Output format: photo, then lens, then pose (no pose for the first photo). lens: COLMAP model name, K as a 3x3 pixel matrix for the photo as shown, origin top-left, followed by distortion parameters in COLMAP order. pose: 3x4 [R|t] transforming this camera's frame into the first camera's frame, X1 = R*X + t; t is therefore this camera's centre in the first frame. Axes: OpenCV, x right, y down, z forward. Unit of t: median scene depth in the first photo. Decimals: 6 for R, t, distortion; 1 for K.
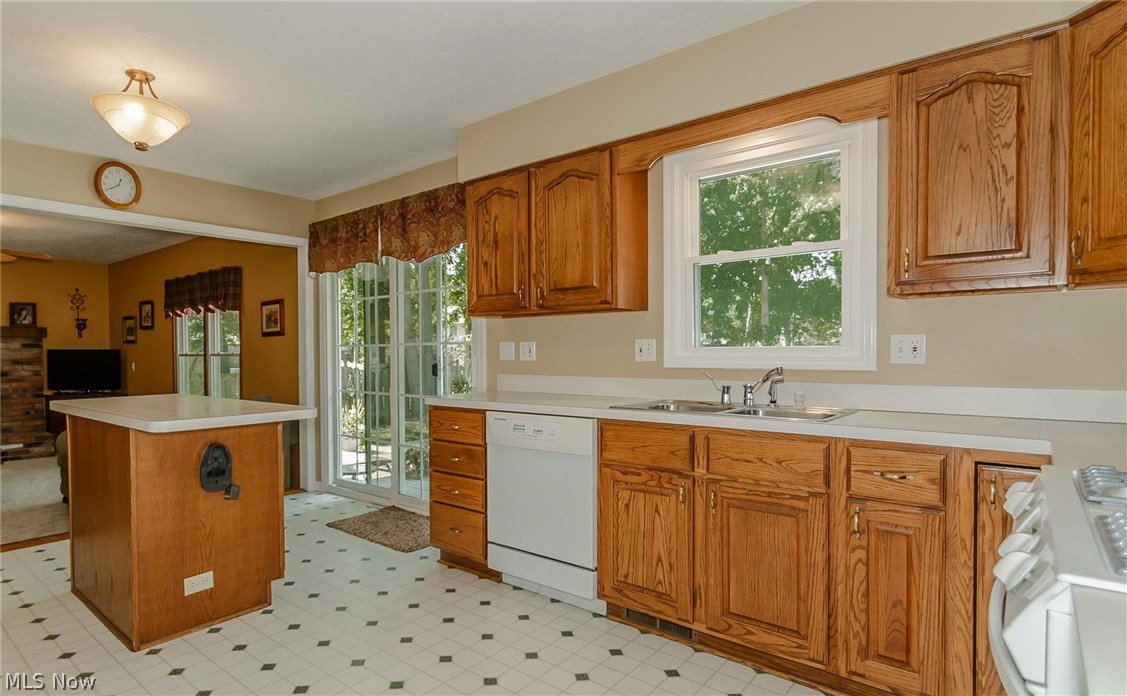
lens RADIAL K [[629.6, 0, 445.4], [0, 629.6, 361.6], [0, 0, 1]] dist [0.000709, 0.000139]
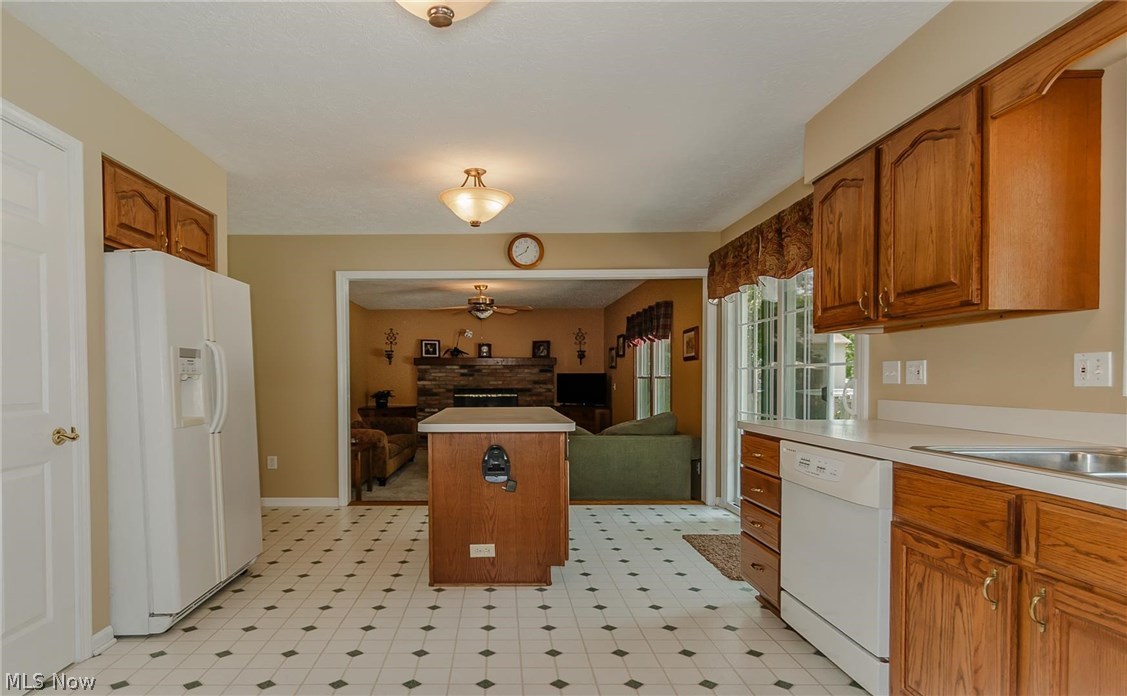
lens RADIAL K [[545.8, 0, 531.8], [0, 545.8, 385.7], [0, 0, 1]] dist [0.000595, -0.000589]
pose [[0.693291, 0.011398, -0.720568, 0.342264], [-0.009469, 0.999933, 0.006705, 0.000628], [0.720596, 0.002175, 0.693352, 0.199241]]
